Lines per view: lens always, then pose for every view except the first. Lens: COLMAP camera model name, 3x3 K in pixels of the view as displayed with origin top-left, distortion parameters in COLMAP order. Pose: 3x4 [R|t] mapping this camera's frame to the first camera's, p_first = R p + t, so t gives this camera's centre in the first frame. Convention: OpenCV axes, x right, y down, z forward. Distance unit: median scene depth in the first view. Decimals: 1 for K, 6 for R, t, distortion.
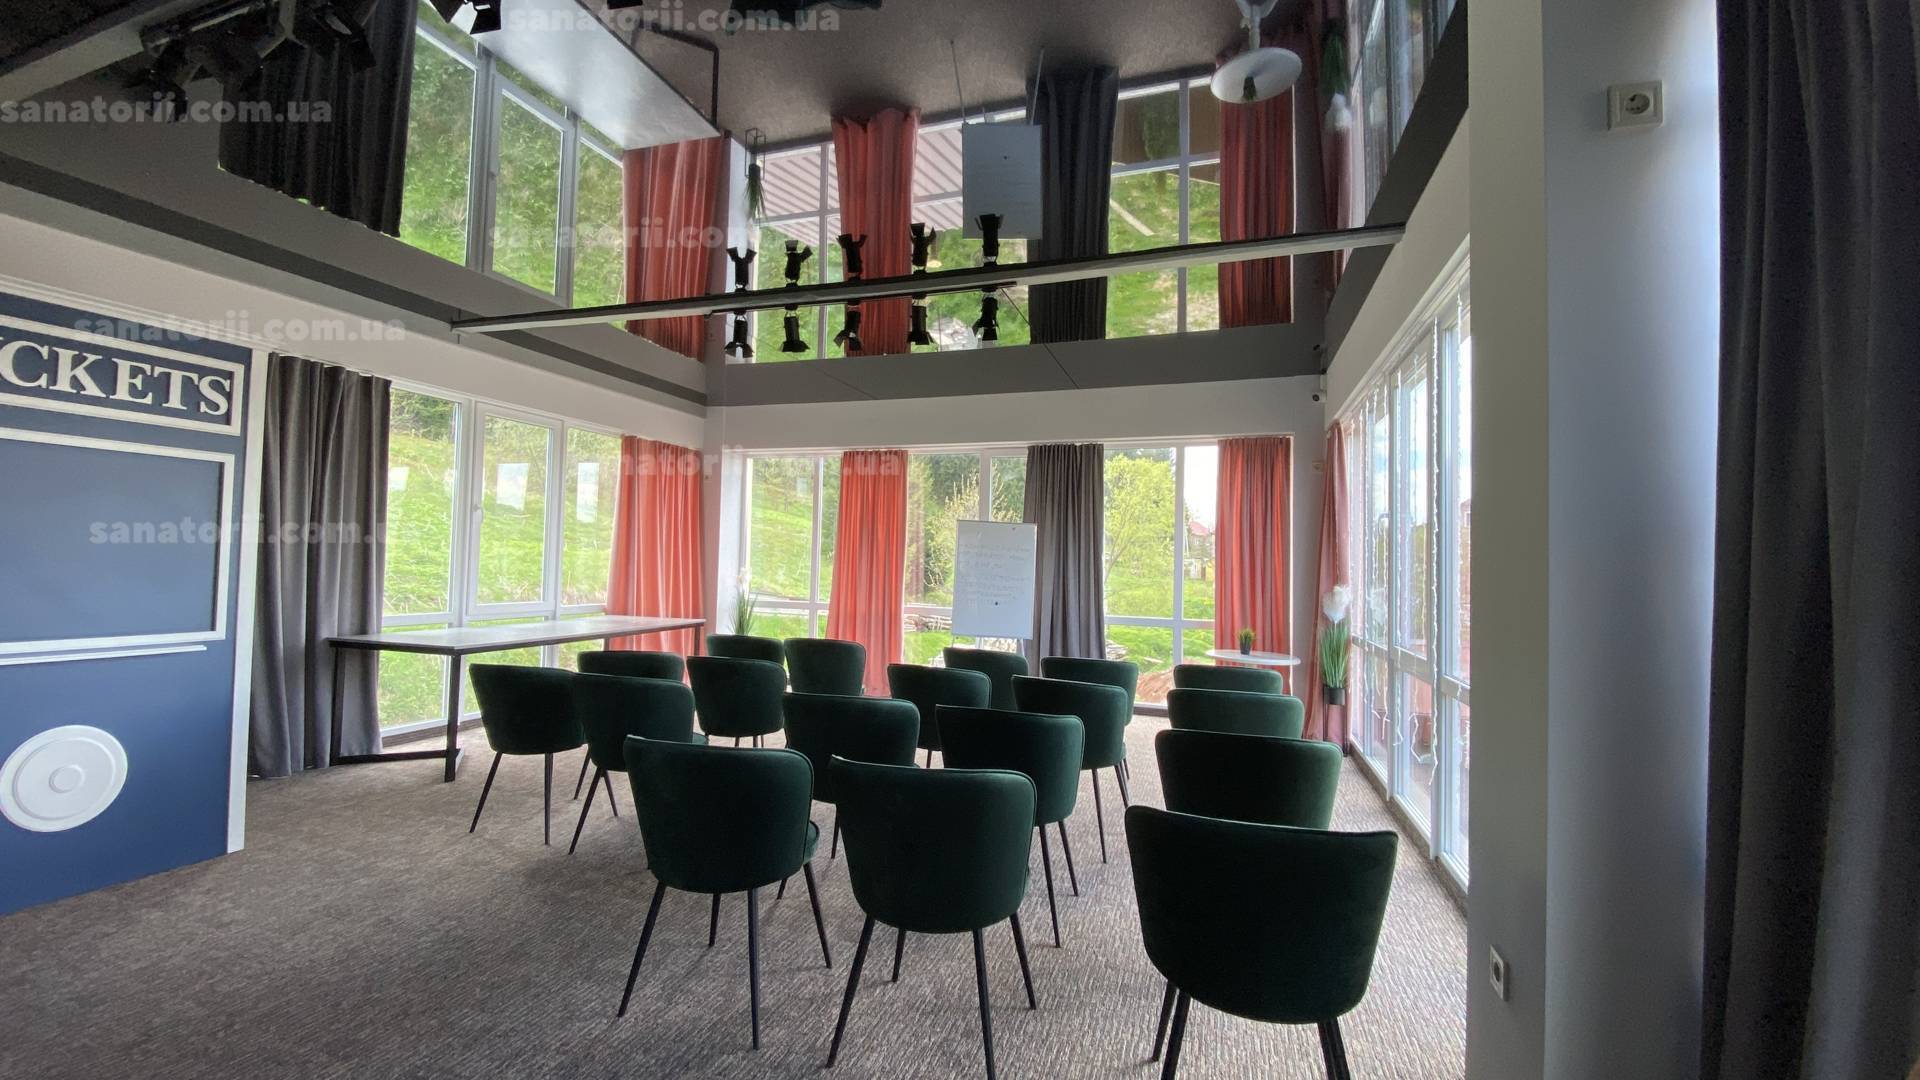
lens RADIAL K [[748.0, 0, 960.0], [0, 748.0, 540.0], [0, 0, 1]] dist [0.000099, 0.000001]
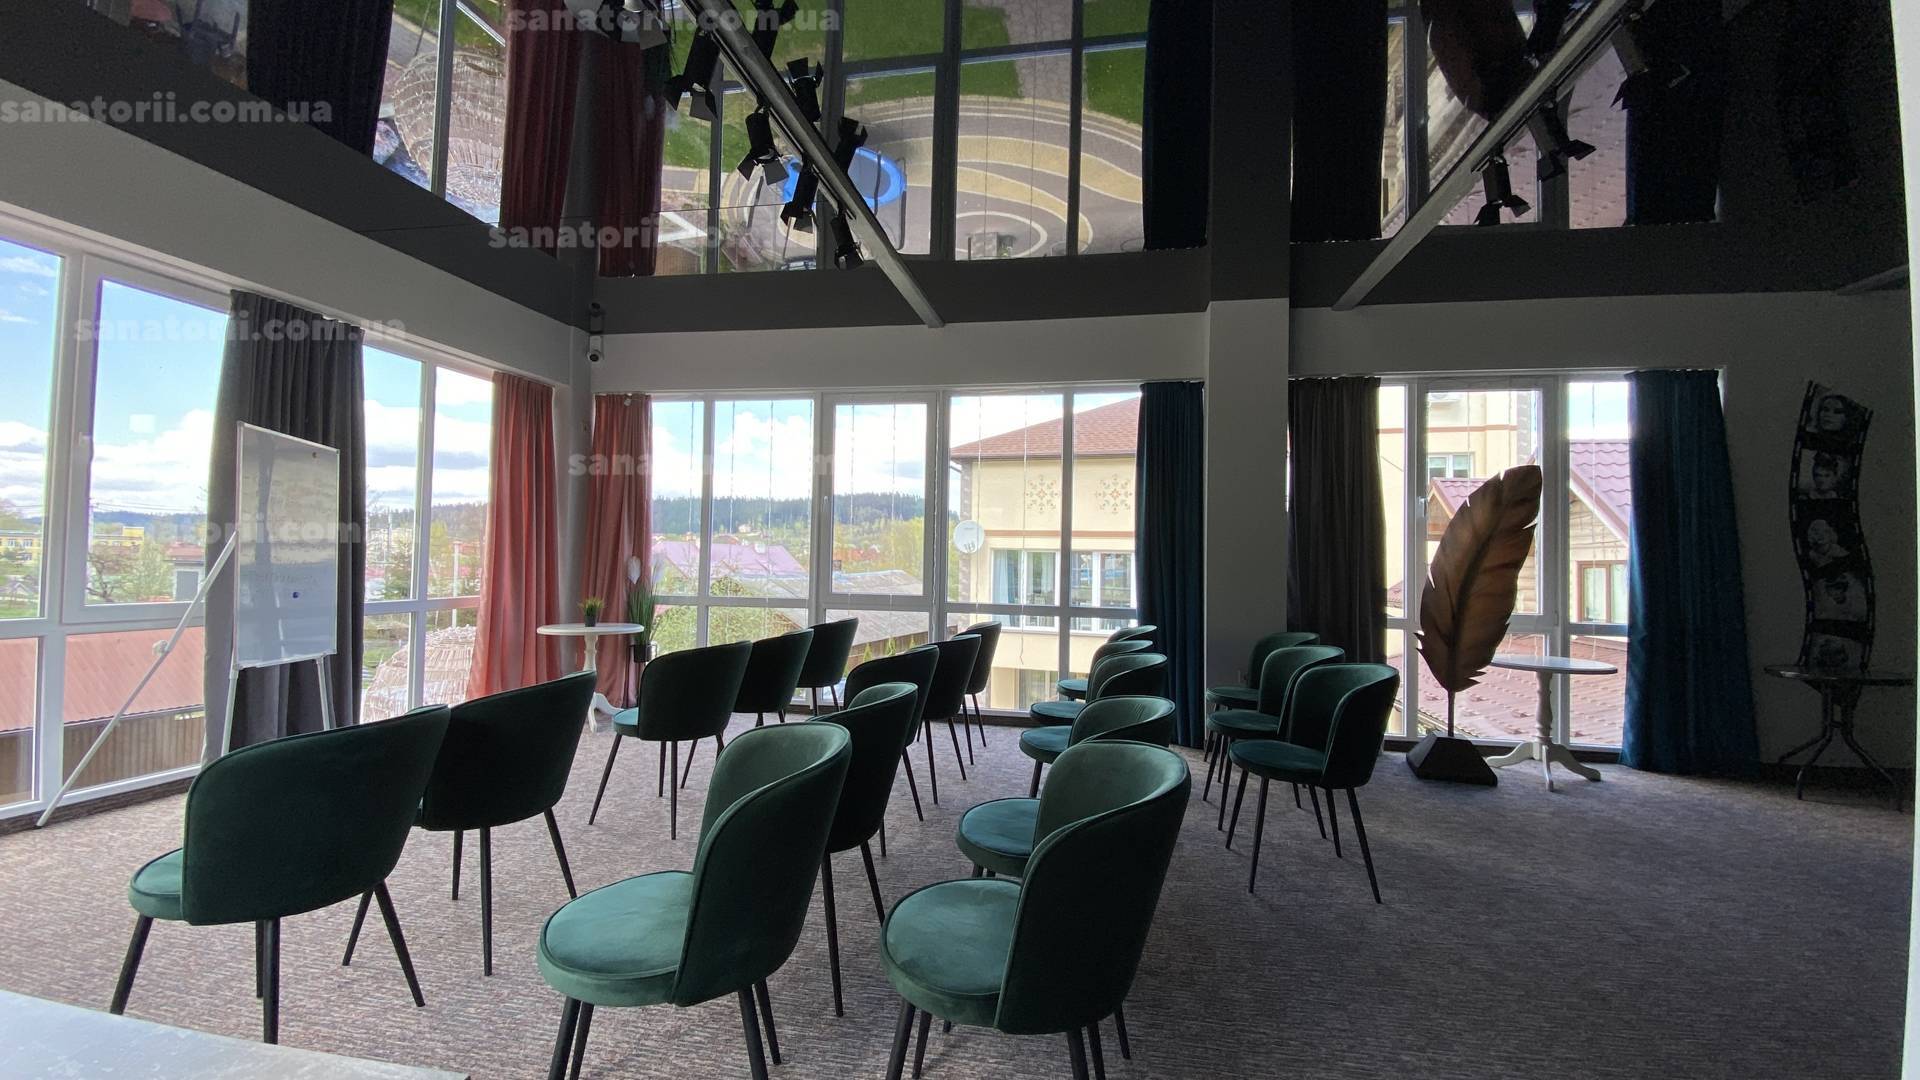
lens RADIAL K [[748.0, 0, 960.0], [0, 748.0, 540.0], [0, 0, 1]] dist [0.000099, 0.000001]
pose [[-0.151919, -0.002911, 0.988389, -0.531004], [-0.053395, 0.998560, -0.005266, 0.025239], [-0.986950, -0.053575, -0.151856, 0.631650]]
